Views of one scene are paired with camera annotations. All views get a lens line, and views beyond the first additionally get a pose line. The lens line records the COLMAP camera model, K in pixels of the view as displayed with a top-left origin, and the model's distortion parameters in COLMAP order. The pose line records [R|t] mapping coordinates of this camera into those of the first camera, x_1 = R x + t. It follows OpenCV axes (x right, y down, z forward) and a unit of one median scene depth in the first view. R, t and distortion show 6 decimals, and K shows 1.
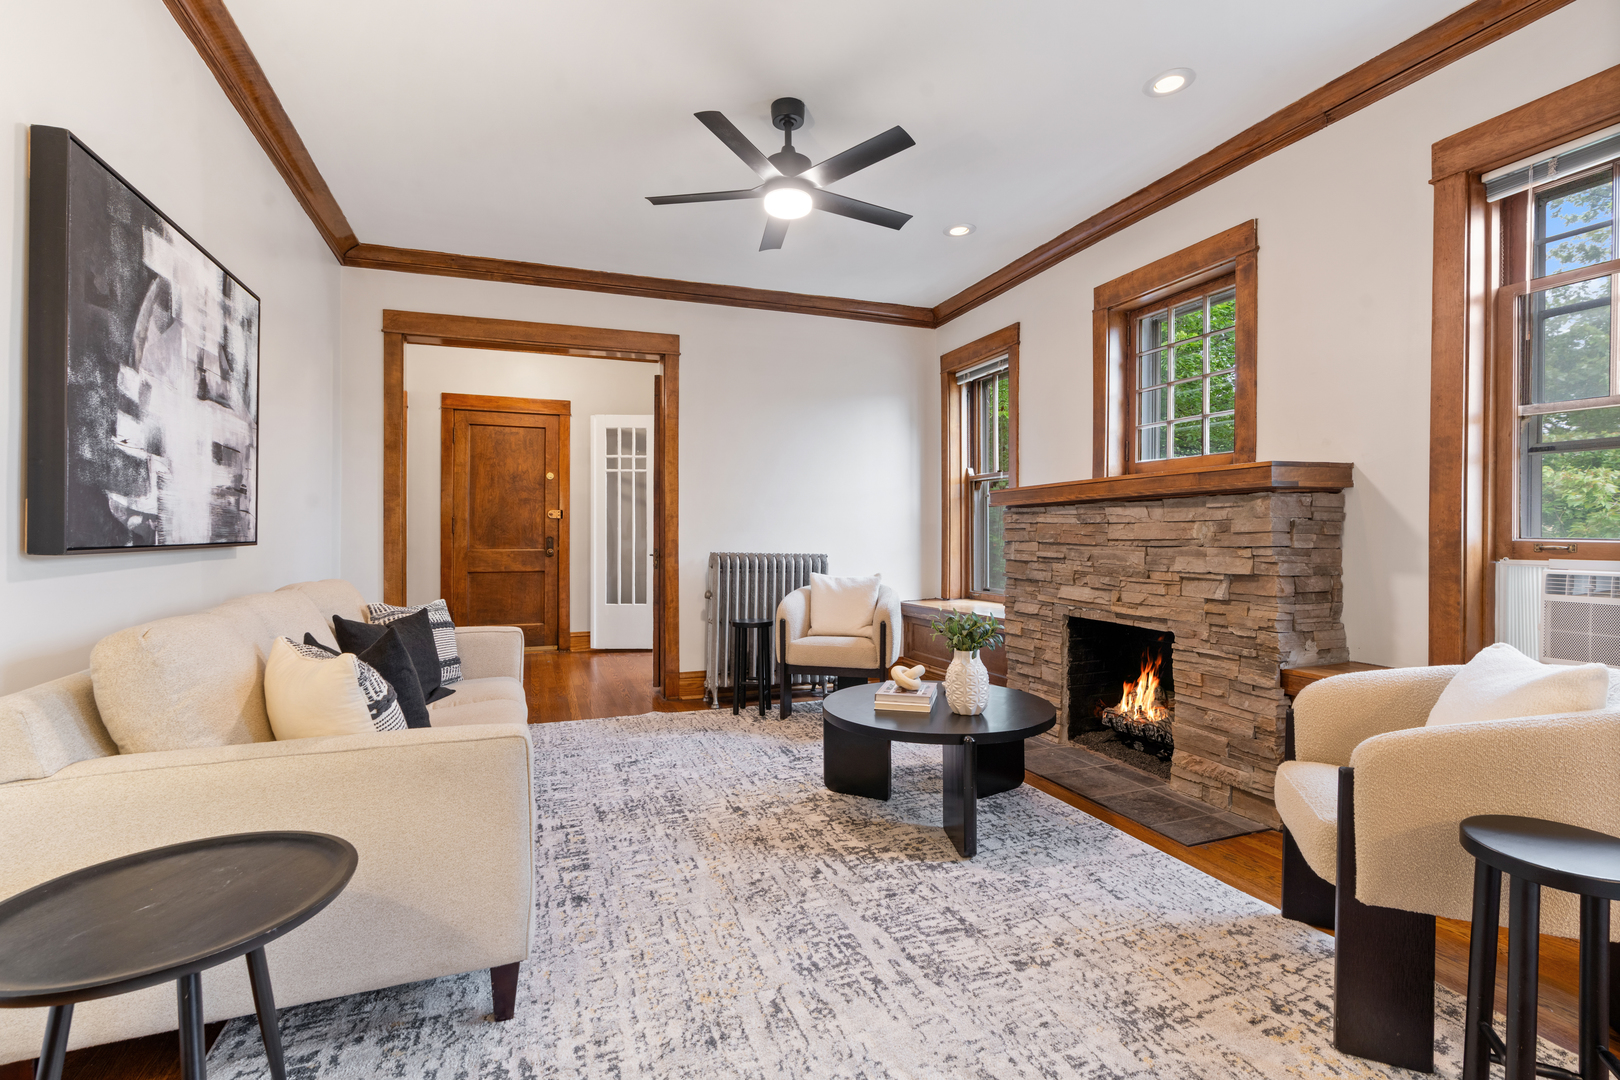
lens RADIAL K [[738.0, 0, 806.9], [0, 738.0, 539.3], [0, 0, 1]] dist [-0.003794, 0.001103]
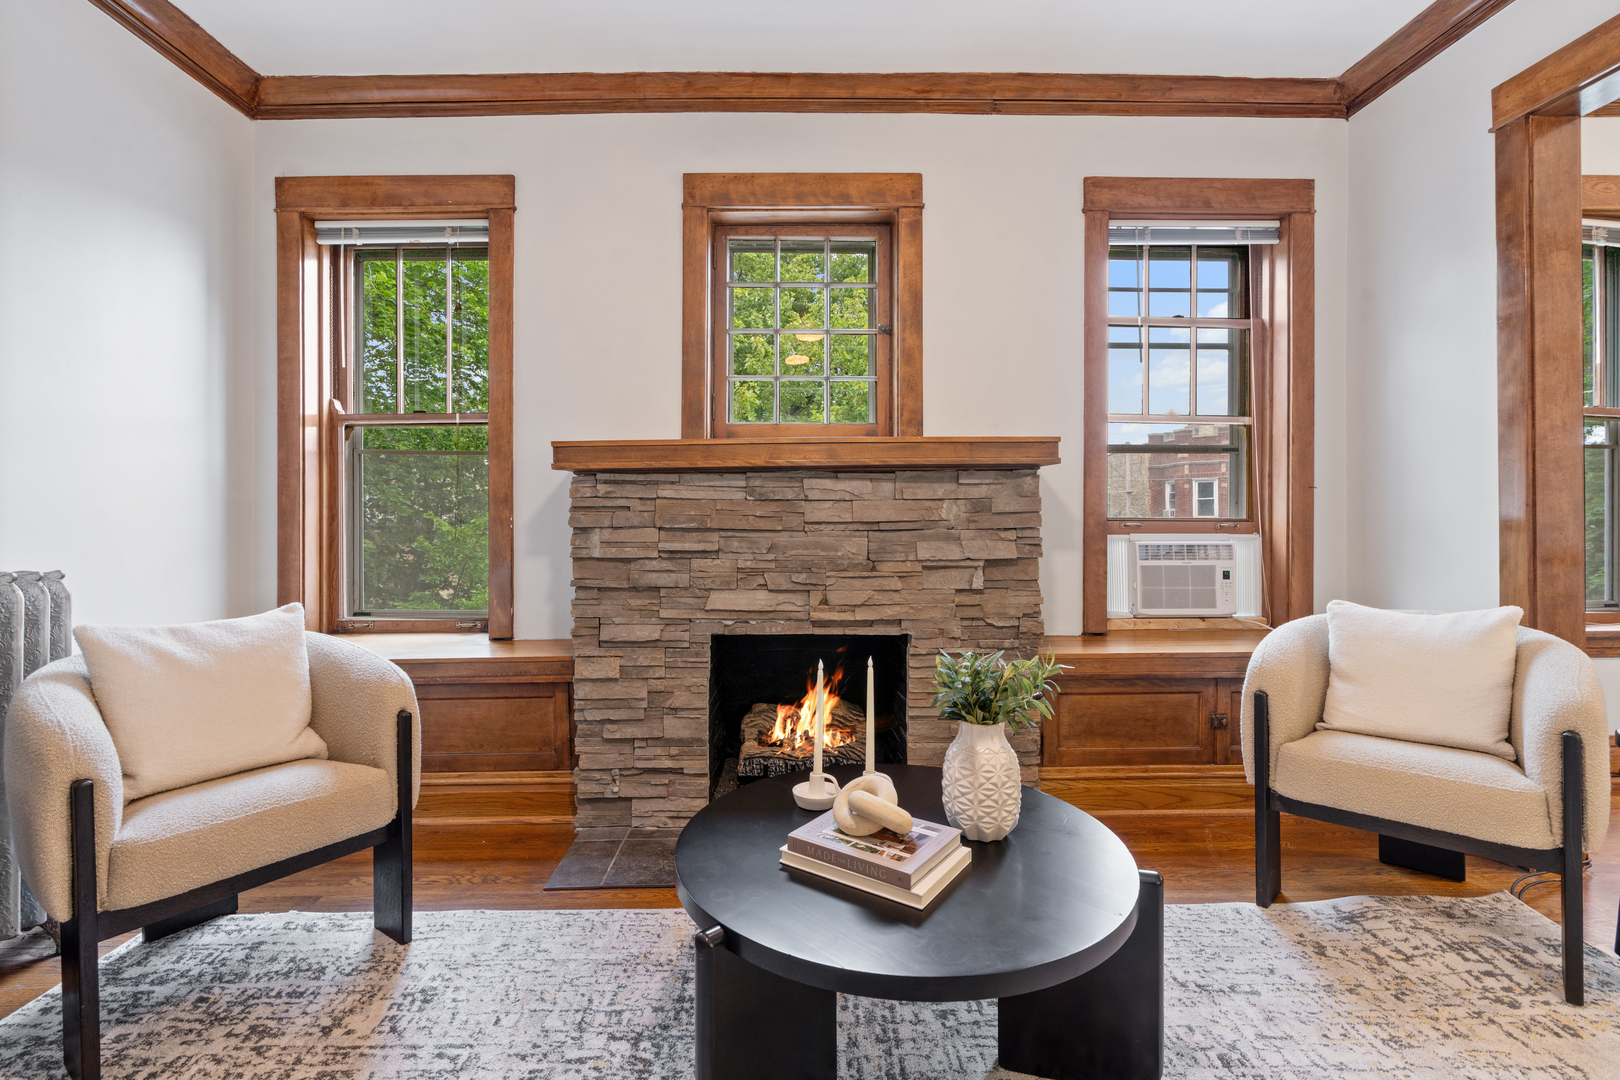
lens RADIAL K [[738.0, 0, 807.0], [0, 738.0, 523.7], [0, 0, 1]] dist [-0.003794, 0.001103]
pose [[0.349144, -0.008048, 0.937034, -0.288401], [0.011240, 0.999927, 0.004401, -0.001706], [-0.937002, 0.008995, 0.349209, 0.761119]]
